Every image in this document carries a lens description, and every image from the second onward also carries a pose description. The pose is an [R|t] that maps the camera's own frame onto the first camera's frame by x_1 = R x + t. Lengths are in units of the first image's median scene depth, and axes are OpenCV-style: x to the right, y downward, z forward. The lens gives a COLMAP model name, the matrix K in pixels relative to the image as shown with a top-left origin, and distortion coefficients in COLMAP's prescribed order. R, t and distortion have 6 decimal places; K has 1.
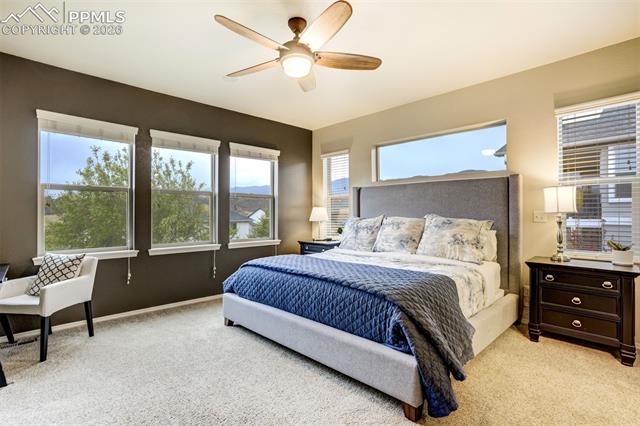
lens RADIAL K [[304.0, 0, 305.3], [0, 304.0, 210.0], [0, 0, 1]] dist [-0.022514, 0.008048]
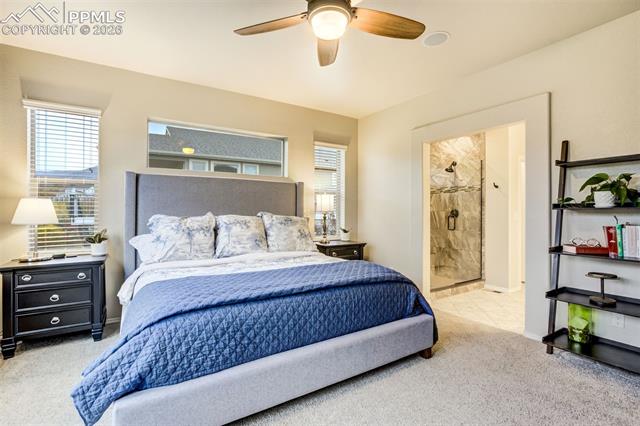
lens RADIAL K [[304.0, 0, 320.4], [0, 304.0, 210.5], [0, 0, 1]] dist [-0.022514, 0.008048]
pose [[0.198720, 0.009213, 0.980013, -0.631939], [-0.016789, 0.999841, -0.005995, 0.011969], [-0.979913, -0.015262, 0.198843, 0.680372]]
